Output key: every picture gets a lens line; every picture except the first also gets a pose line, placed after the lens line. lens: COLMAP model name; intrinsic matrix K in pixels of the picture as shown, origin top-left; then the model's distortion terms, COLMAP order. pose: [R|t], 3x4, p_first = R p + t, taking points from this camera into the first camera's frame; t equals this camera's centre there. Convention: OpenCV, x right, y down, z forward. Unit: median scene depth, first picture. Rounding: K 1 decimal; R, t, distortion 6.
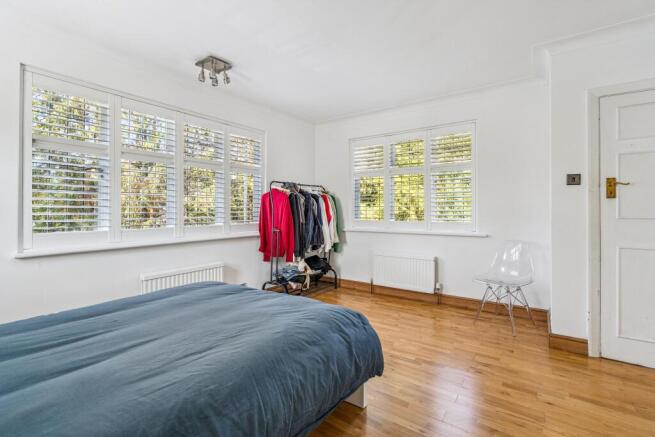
lens RADIAL K [[301.0, 0, 327.8], [0, 301.0, 216.2], [0, 0, 1]] dist [0.002143, 0.000276]
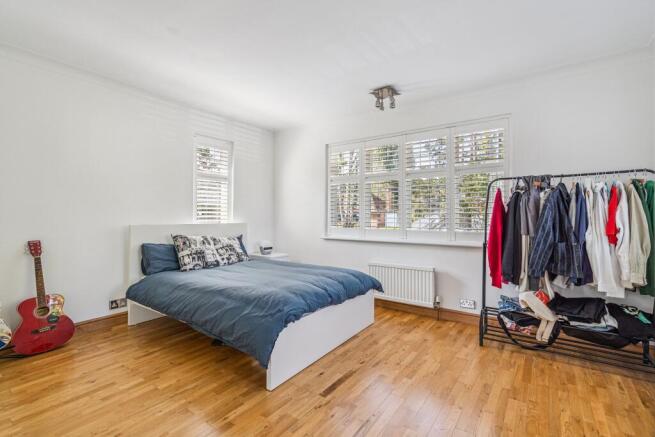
lens RADIAL K [[301.0, 0, 327.8], [0, 301.0, 216.2], [0, 0, 1]] dist [0.002143, 0.000276]
pose [[0.007651, 0.004974, -0.999958, 0.657899], [-0.019716, 0.999794, 0.004823, -0.016534], [0.999776, 0.019678, 0.007747, 0.631612]]
